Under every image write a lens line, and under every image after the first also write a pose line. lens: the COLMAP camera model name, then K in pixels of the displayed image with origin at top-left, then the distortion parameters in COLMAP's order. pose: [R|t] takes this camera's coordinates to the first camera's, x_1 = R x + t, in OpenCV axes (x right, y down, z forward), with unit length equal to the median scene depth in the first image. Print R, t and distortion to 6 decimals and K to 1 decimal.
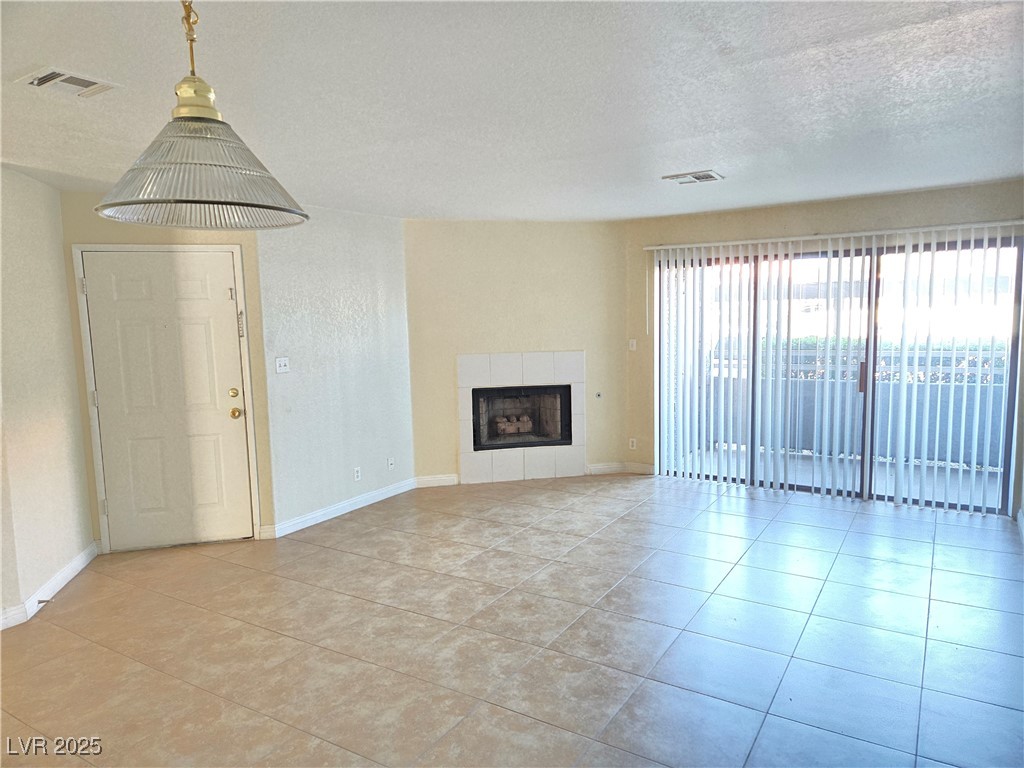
lens RADIAL K [[686.3, 0, 516.6], [0, 686.3, 388.2], [0, 0, 1]] dist [0.070174, -0.057083]
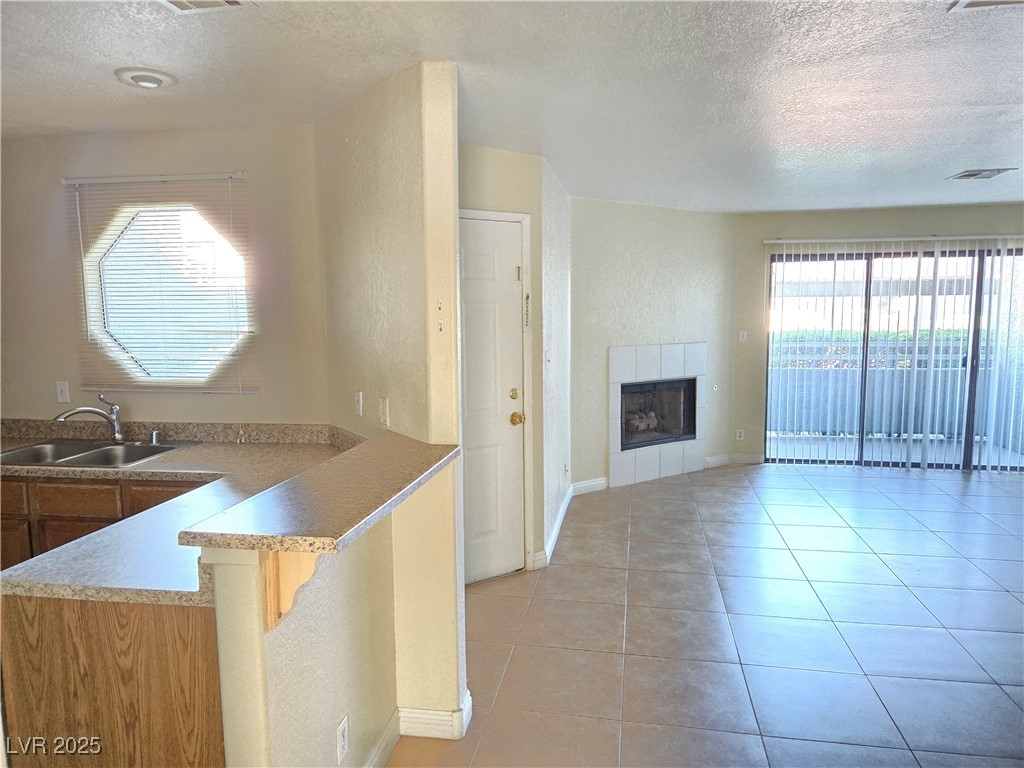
lens RADIAL K [[685.5, 0, 512.0], [0, 685.5, 384.0], [0, 0, 1]] dist [0.060158, -0.043497]
pose [[0.929051, -0.027773, 0.368908, -0.551271], [0.030009, 0.999550, -0.000325, -0.003581], [-0.368733, 0.011372, 0.929466, 0.191434]]
